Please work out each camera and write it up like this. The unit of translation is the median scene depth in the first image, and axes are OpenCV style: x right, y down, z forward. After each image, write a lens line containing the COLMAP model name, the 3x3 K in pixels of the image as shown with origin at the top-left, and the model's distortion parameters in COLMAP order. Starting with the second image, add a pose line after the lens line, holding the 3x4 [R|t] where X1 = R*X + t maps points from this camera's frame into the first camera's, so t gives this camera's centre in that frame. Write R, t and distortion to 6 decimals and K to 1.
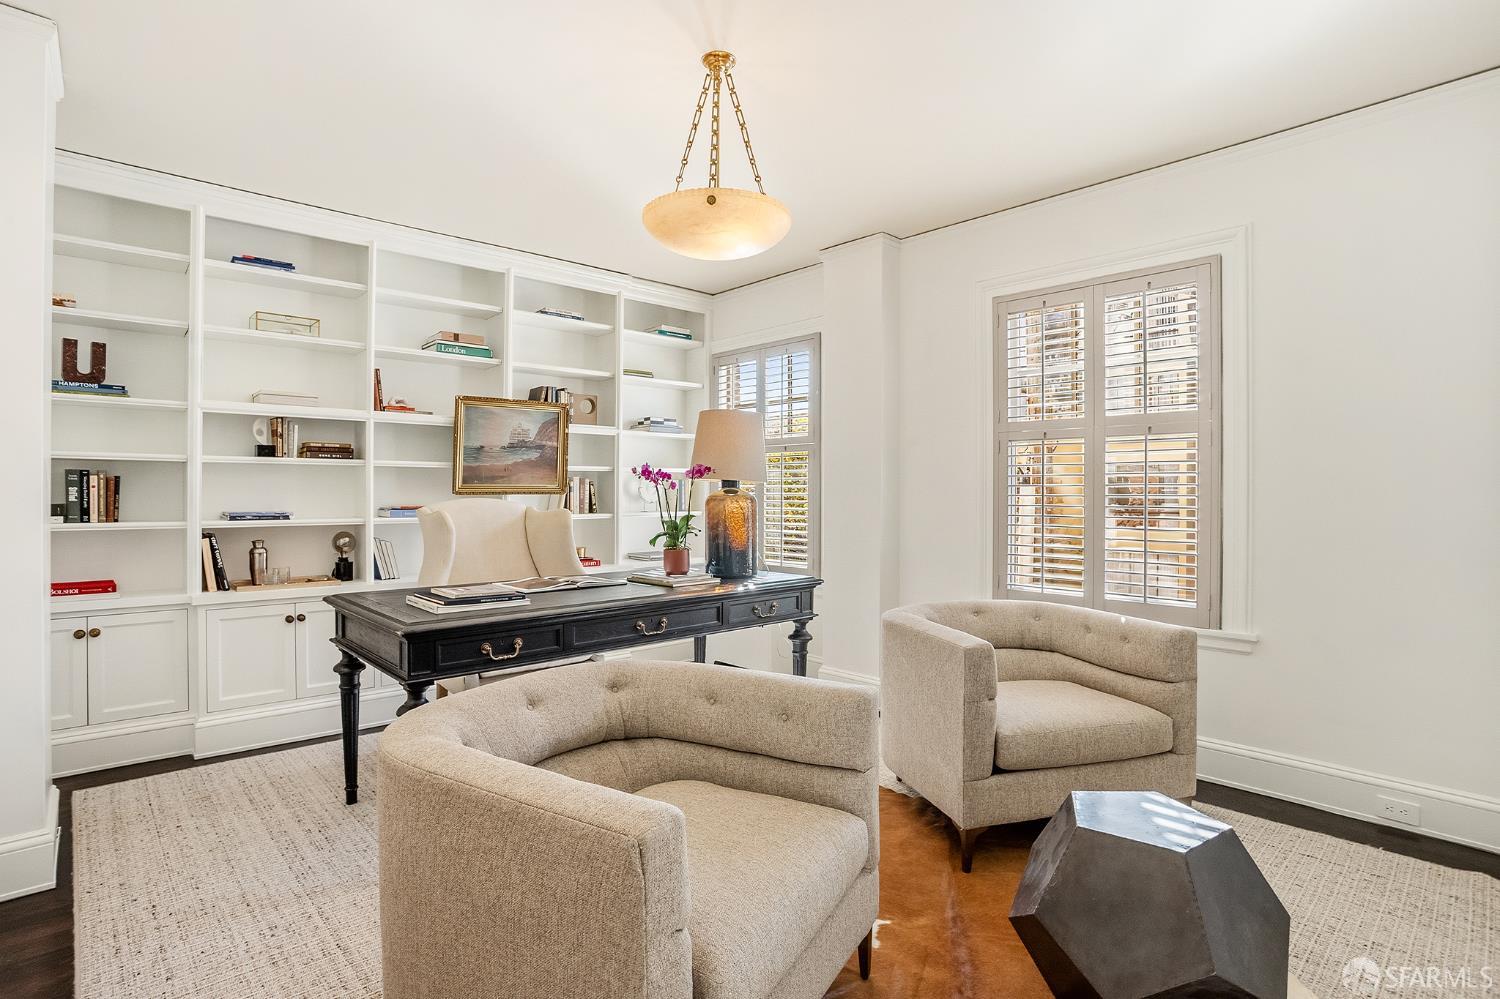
lens RADIAL K [[736.1, 0, 740.2], [0, 736.1, 491.9], [0, 0, 1]] dist [-0.073086, 0.031524]
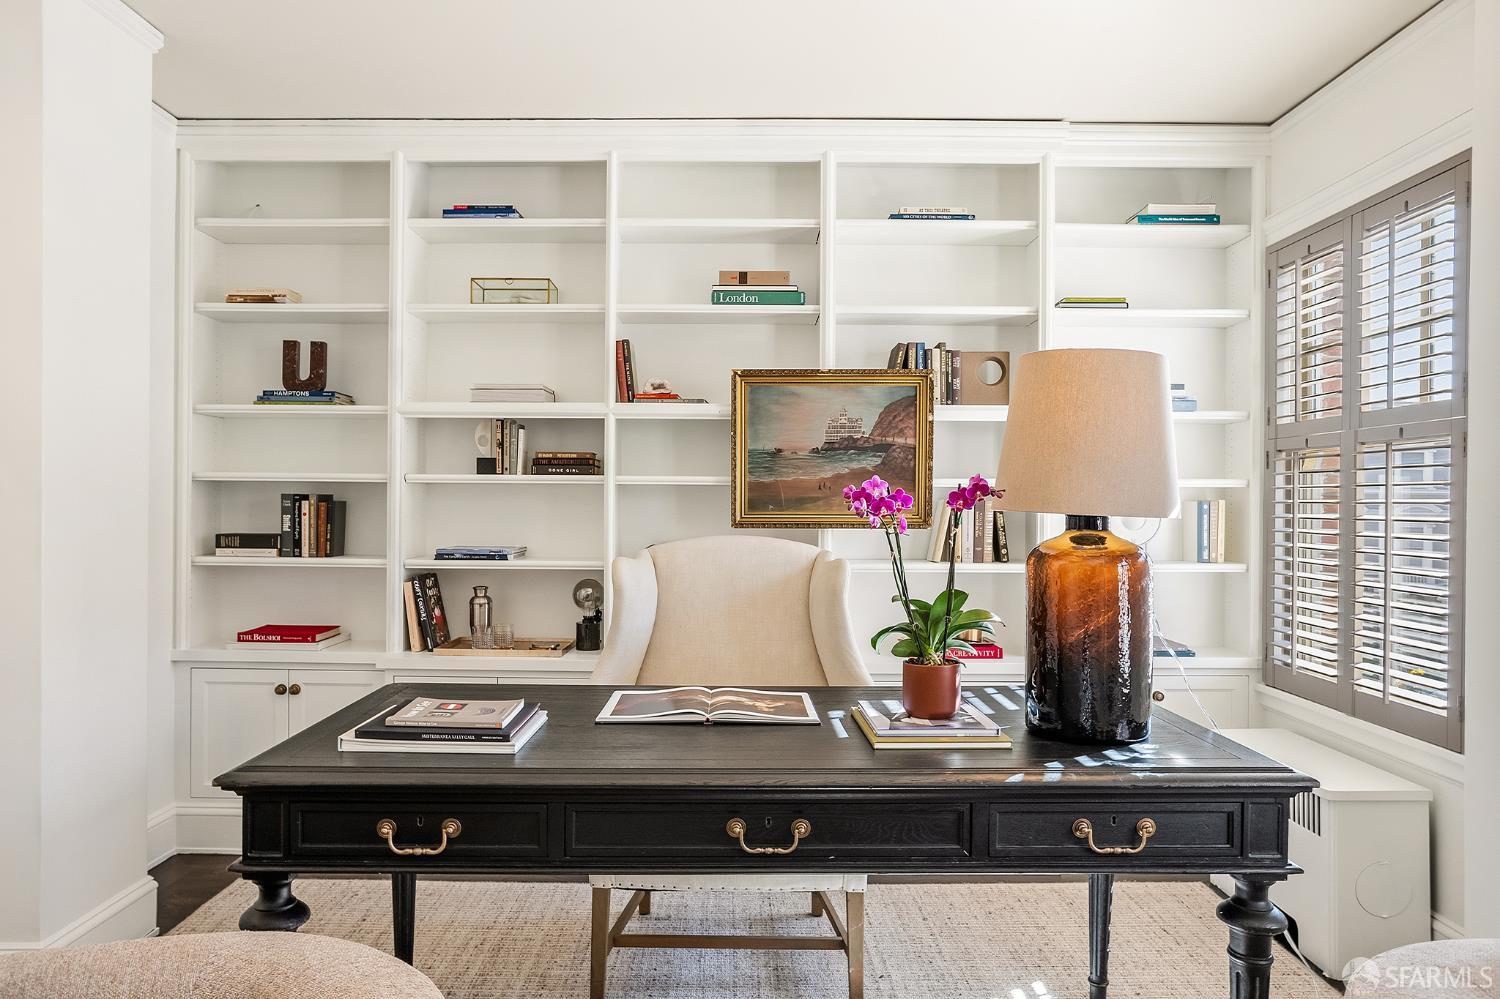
lens RADIAL K [[1013.1, 0, 750.0], [0, 1013.1, 499.5], [0, 0, 1]] dist [-0.072474, 0.103167]
pose [[0.740655, 0.002539, -0.671880, 0.222081], [-0.005566, 0.999982, -0.002357, -0.020346], [0.671862, 0.005486, 0.740656, 0.389081]]
